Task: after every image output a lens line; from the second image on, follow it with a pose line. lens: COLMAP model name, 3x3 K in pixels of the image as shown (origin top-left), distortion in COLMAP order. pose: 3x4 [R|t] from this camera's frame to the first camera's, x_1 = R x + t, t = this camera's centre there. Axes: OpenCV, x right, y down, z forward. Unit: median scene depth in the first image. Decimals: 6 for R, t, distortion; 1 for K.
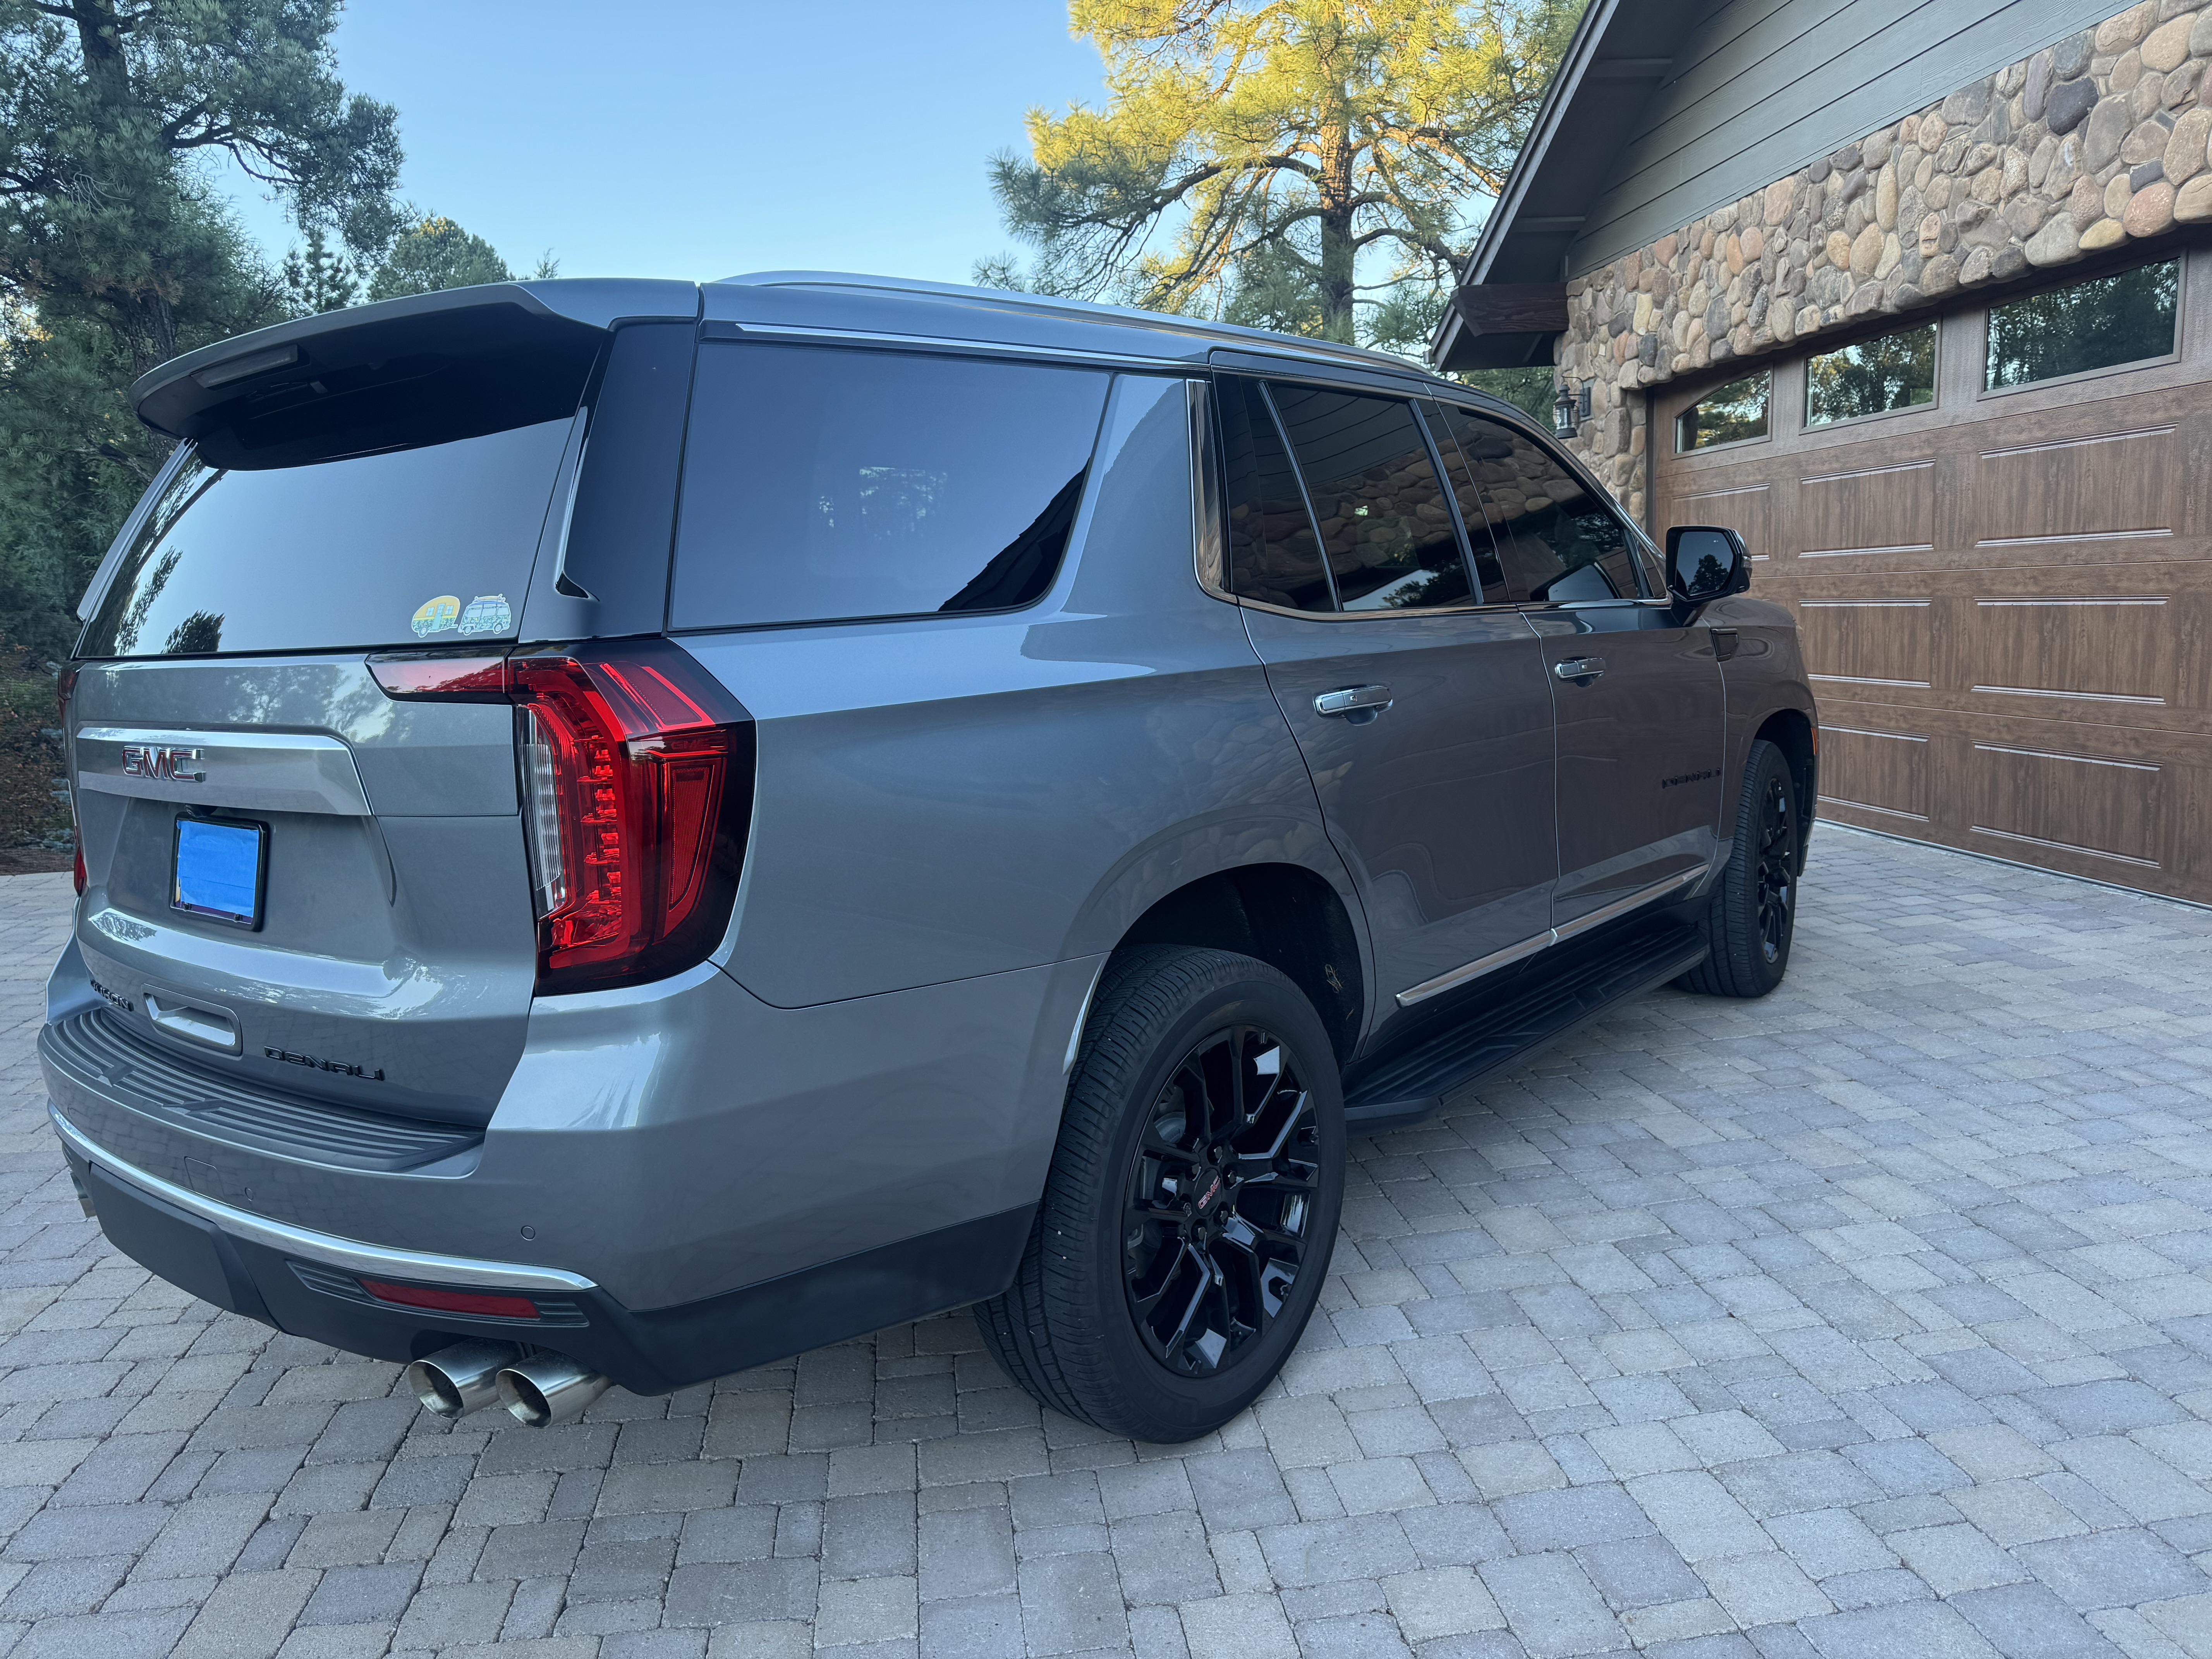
lens RADIAL K [[1549.0, 0, 1095.7], [0, 1549.0, 831.4], [0, 0, 1]] dist [0.028047, -0.019356]
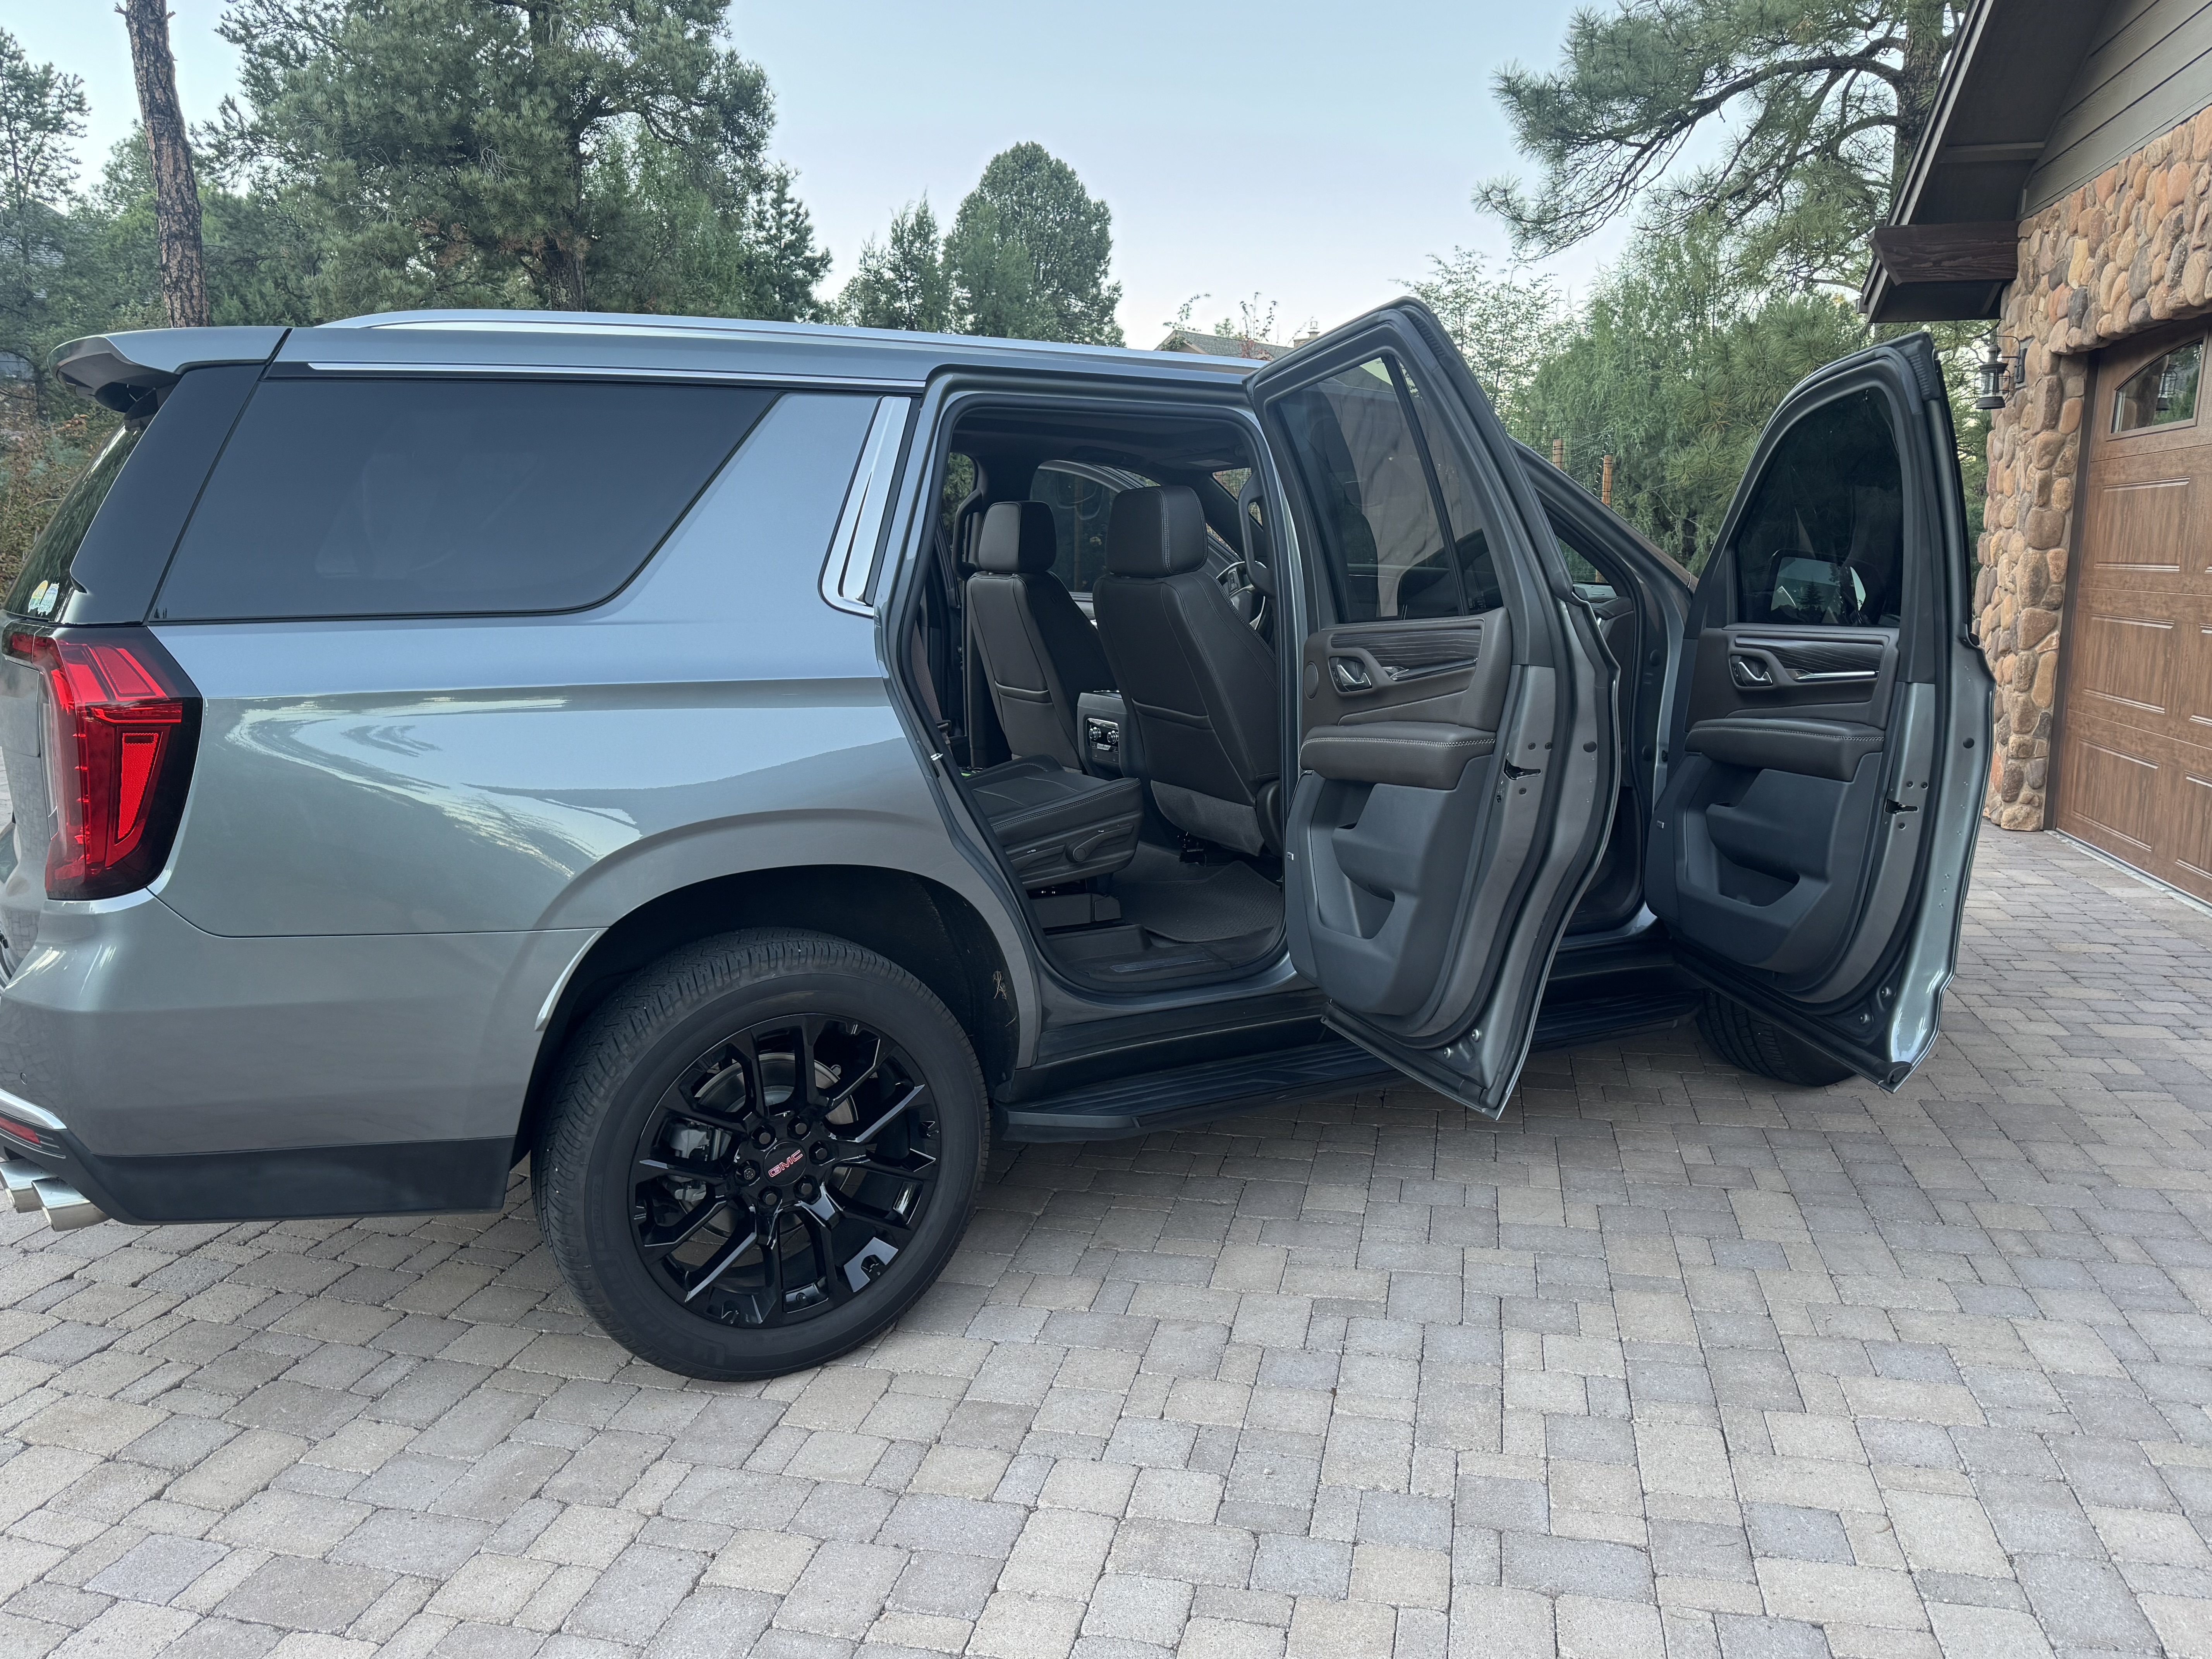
lens RADIAL K [[1622.7, 0, 1112.0], [0, 1622.7, 821.1], [0, 0, 1]] dist [0.033168, -0.010875]
pose [[0.938181, 0.114169, -0.326774, 0.251579], [-0.105040, 0.993426, 0.045514, -0.031160], [0.329822, -0.008376, 0.944006, 0.003679]]
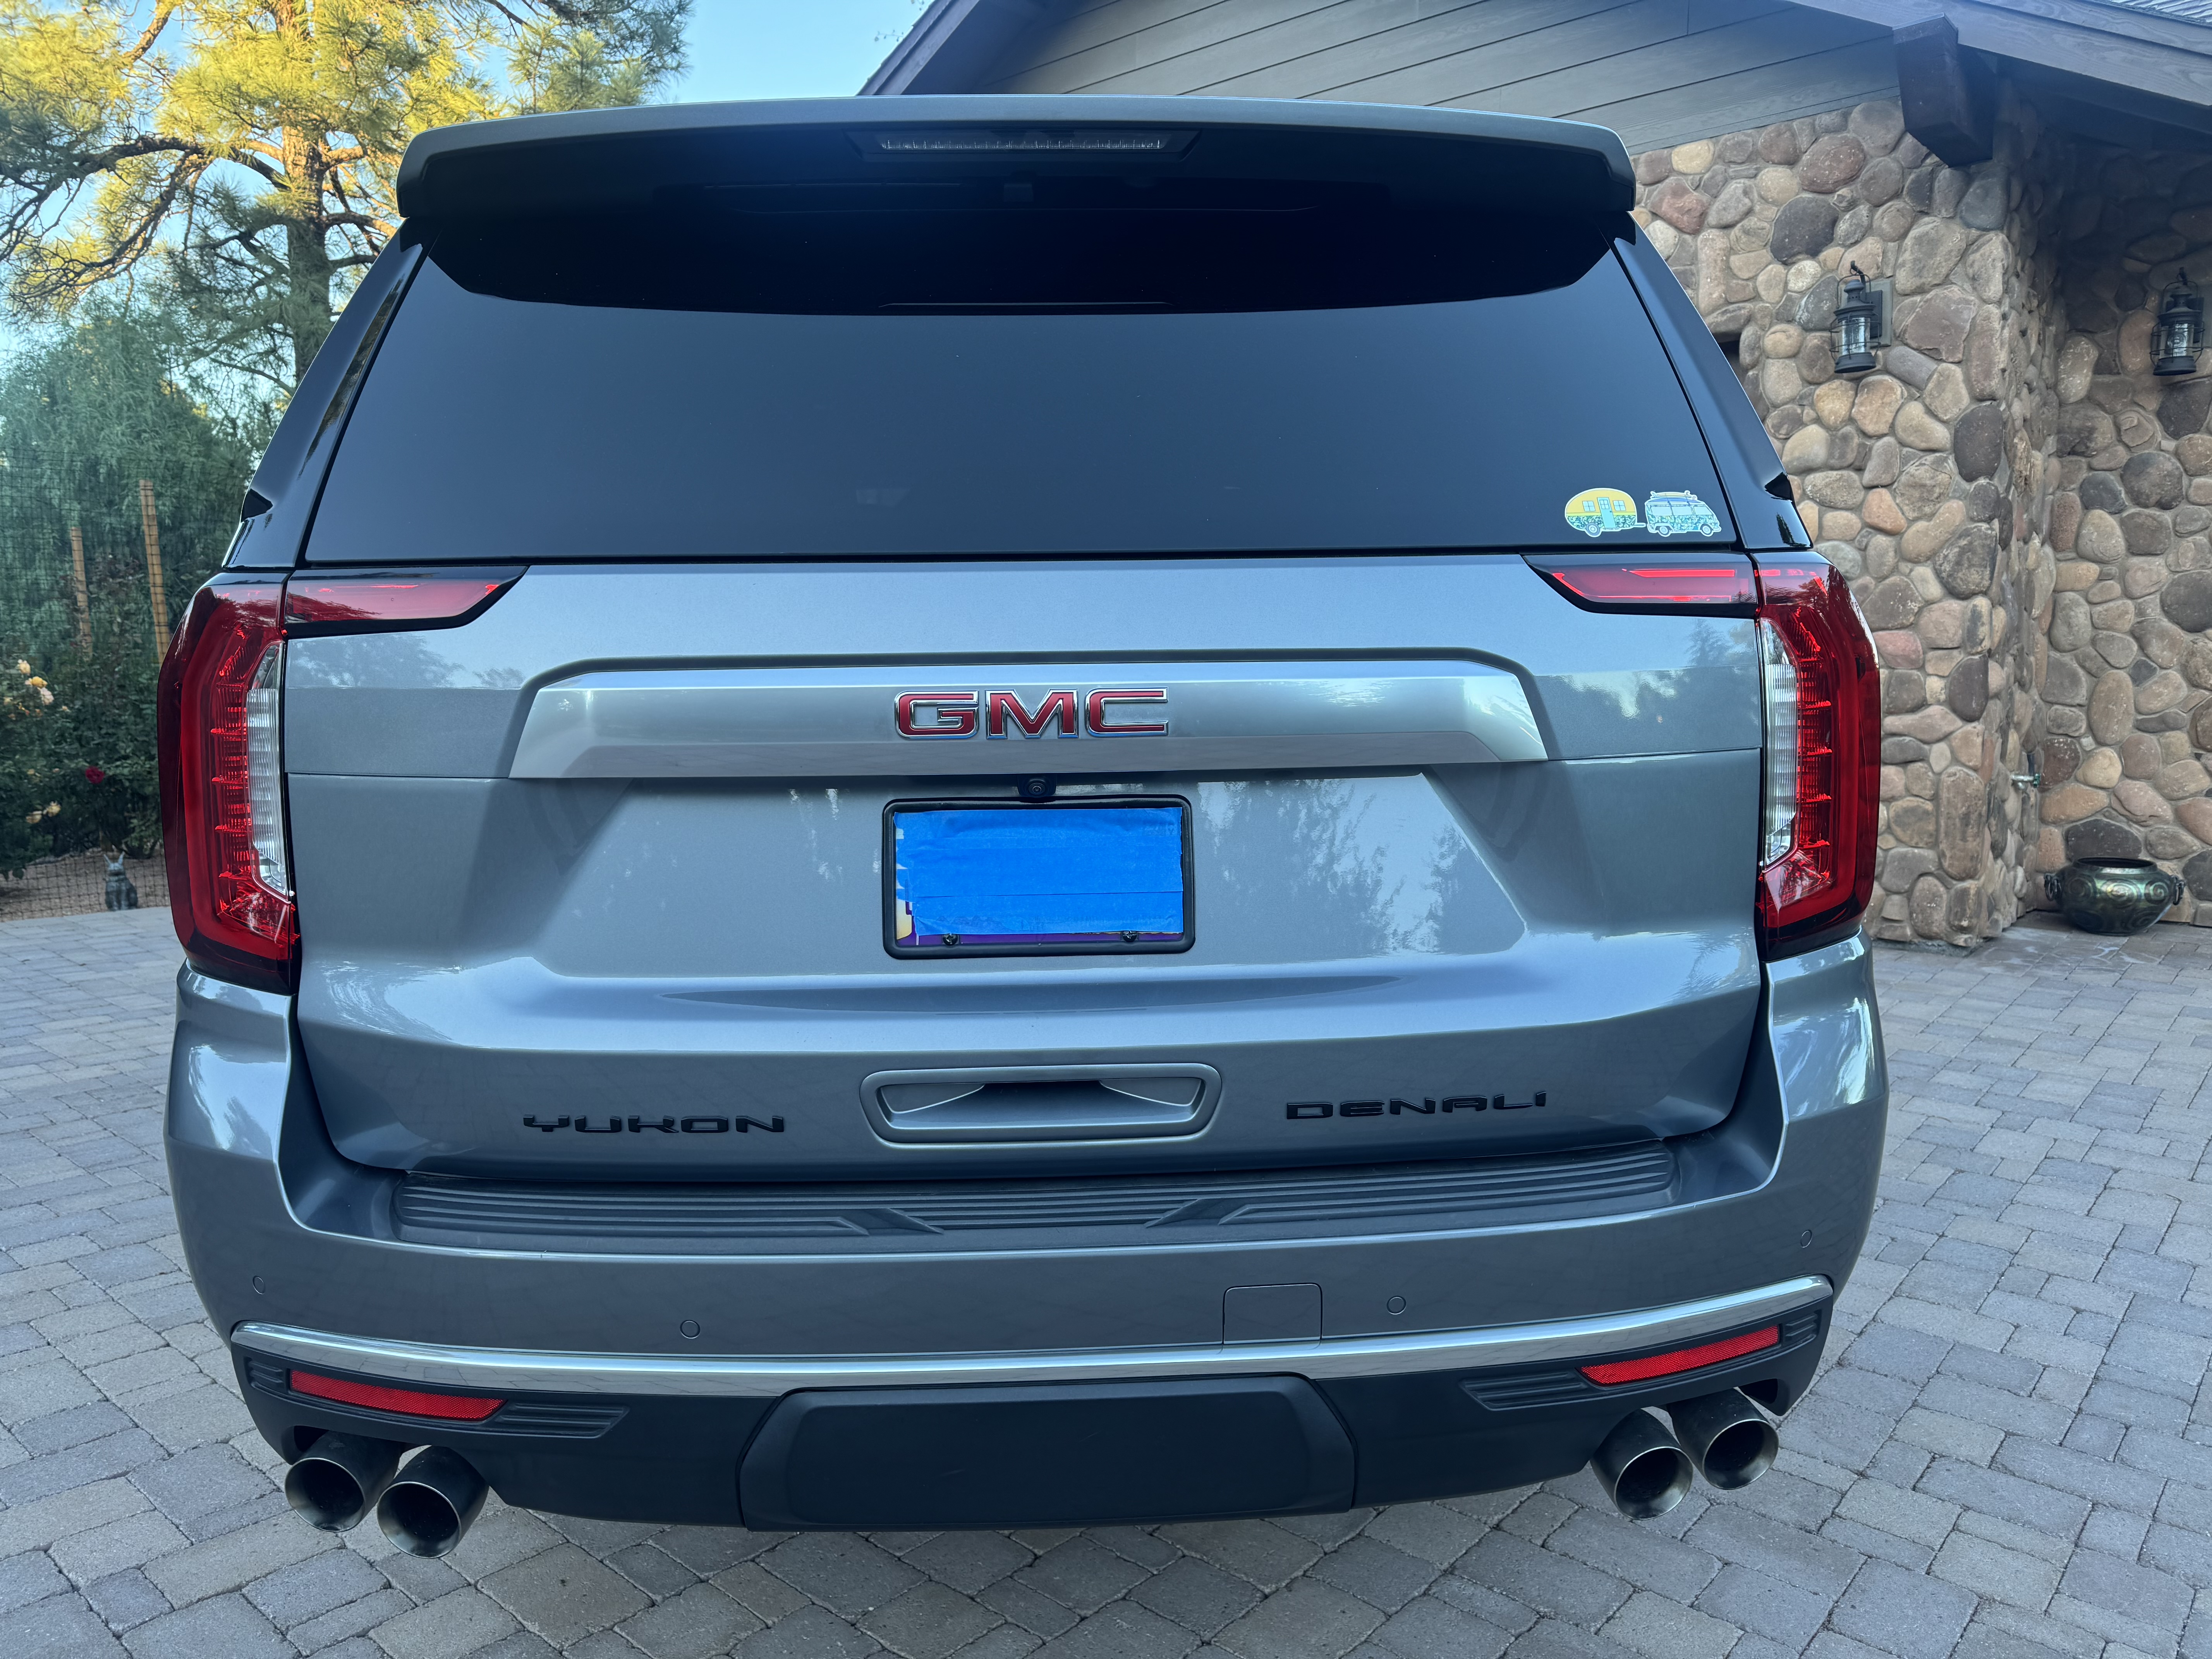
lens RADIAL K [[1549.0, 0, 1118.7], [0, 1549.0, 823.1], [0, 0, 1]] dist [0.028047, -0.019356]
pose [[0.756279, -0.041575, 0.652926, -0.328068], [0.077309, 0.996666, -0.026083, 0.006969], [-0.649665, 0.070203, 0.756972, 0.161100]]
